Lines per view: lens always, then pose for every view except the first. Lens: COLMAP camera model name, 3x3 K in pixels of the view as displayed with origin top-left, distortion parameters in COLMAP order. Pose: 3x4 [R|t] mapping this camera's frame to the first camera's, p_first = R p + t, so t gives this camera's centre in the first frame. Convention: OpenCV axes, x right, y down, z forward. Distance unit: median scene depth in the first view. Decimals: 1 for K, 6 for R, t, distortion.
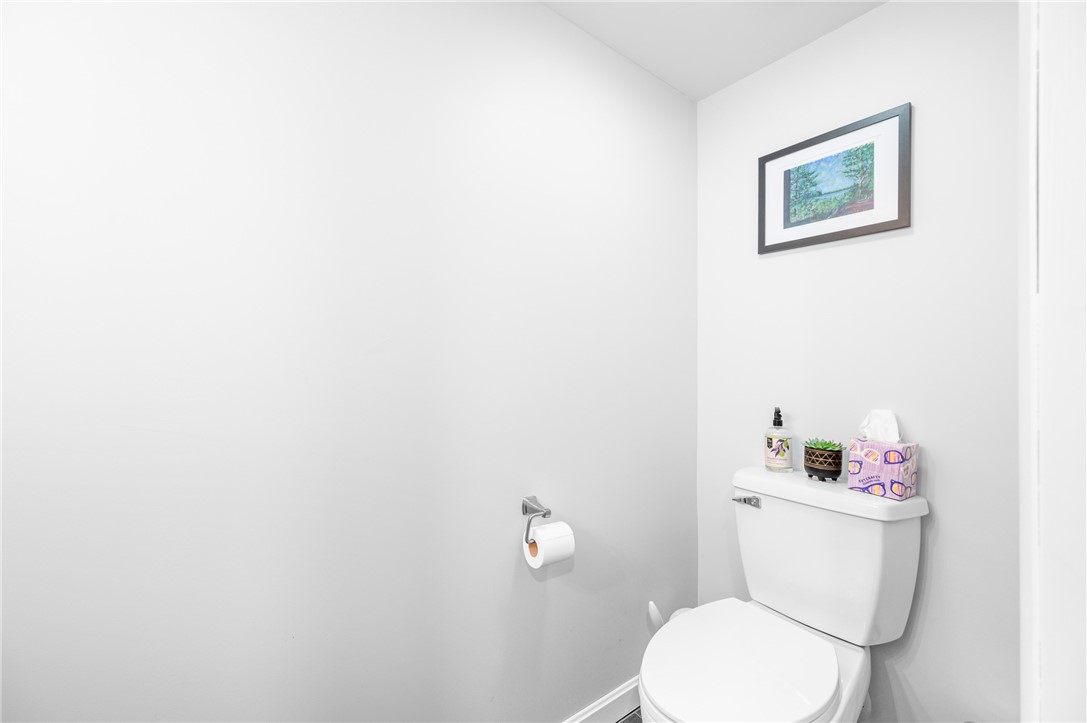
lens RADIAL K [[435.3, 0, 546.3], [0, 435.3, 362.4], [0, 0, 1]] dist [-0.001704, 0.000256]
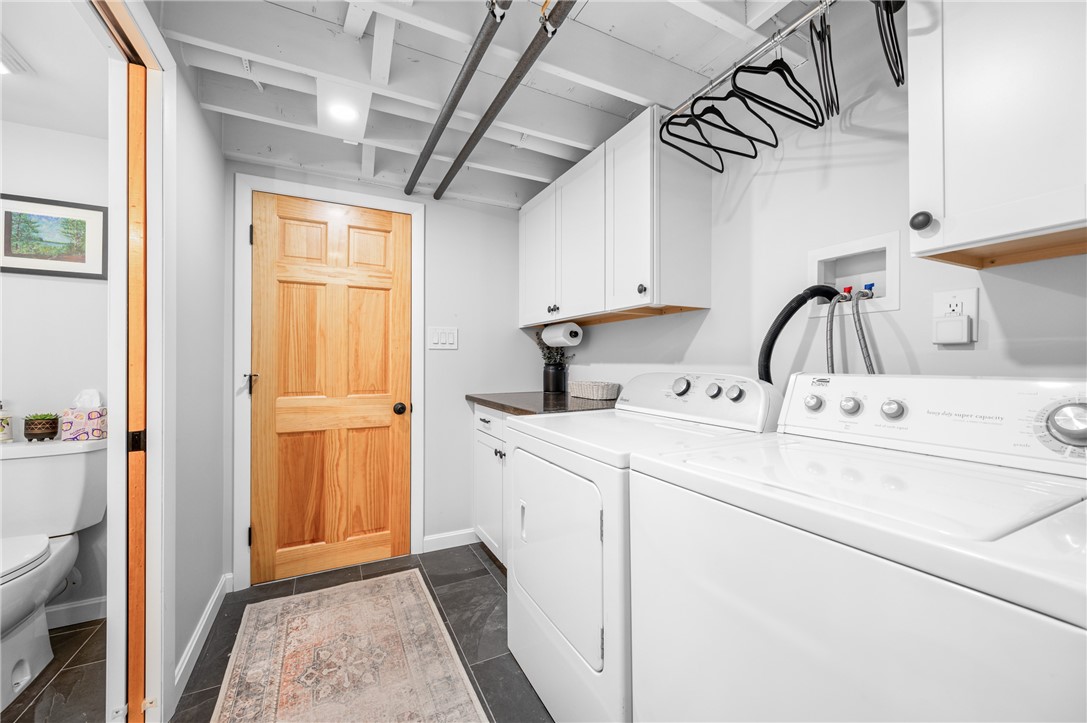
lens RADIAL K [[435.3, 0, 566.1], [0, 435.3, 358.9], [0, 0, 1]] dist [-0.001704, 0.000256]
pose [[0.172812, 0.002525, 0.984952, -0.503887], [0.000279, 0.999997, -0.002612, 0.001056], [-0.984955, 0.000726, 0.172810, -1.001621]]
